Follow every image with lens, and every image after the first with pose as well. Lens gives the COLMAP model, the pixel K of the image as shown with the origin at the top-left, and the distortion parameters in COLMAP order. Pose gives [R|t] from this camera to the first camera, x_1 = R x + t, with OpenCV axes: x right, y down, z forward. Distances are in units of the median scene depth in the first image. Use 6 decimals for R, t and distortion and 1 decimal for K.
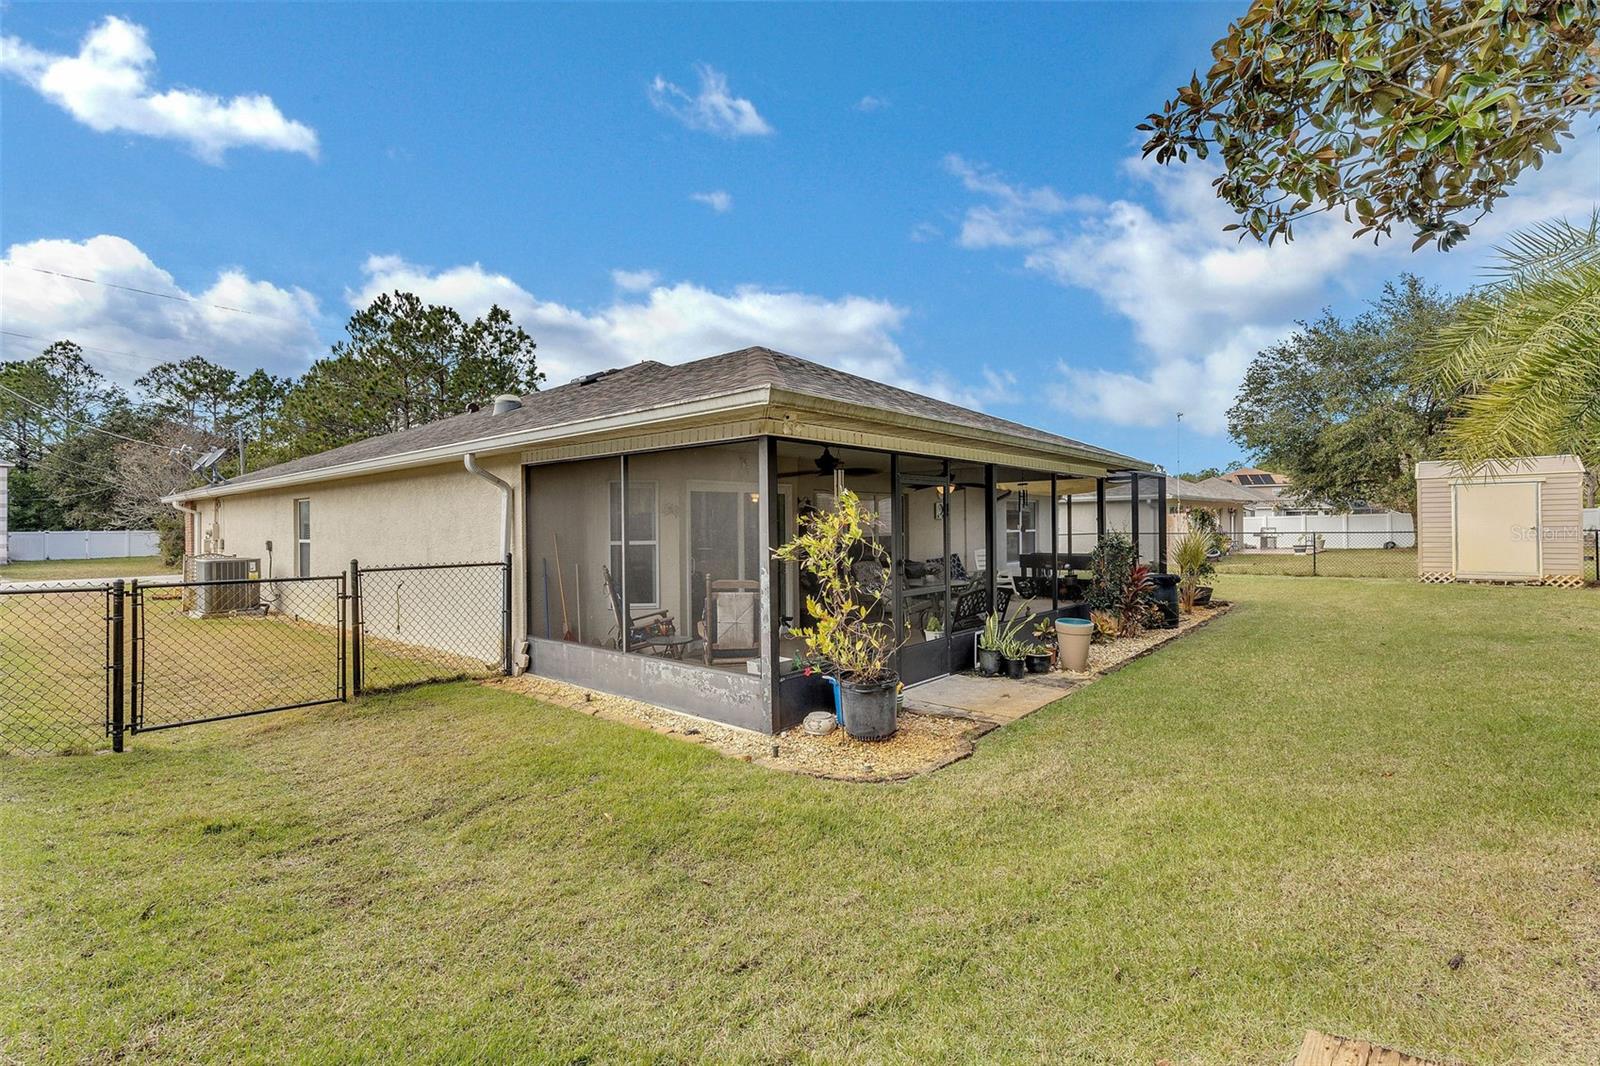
lens RADIAL K [[725.4, 0, 800.7], [0, 725.4, 527.9], [0, 0, 1]] dist [0.001745, 0.000101]
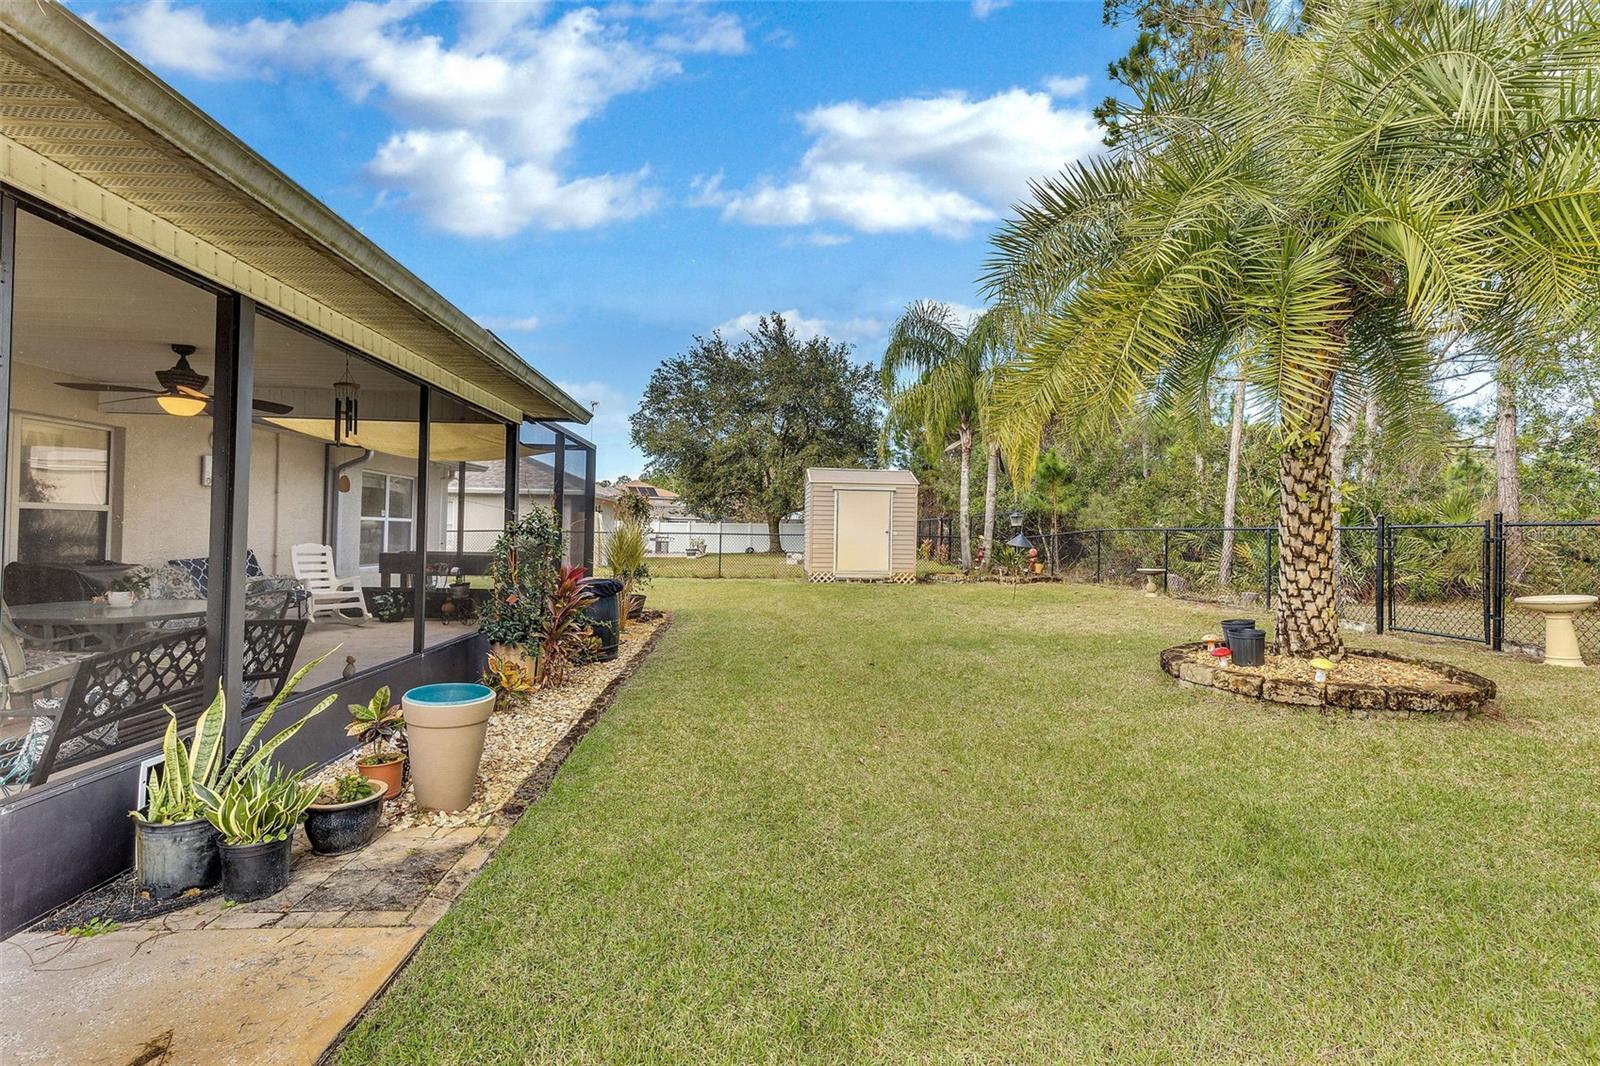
lens RADIAL K [[725.4, 0, 802.9], [0, 725.4, 530.6], [0, 0, 1]] dist [0.001745, 0.000101]
pose [[0.706222, 0.027521, 0.707455, 0.117553], [-0.023972, 0.999601, -0.014955, 0.018302], [-0.707584, -0.006397, 0.706600, 0.295422]]
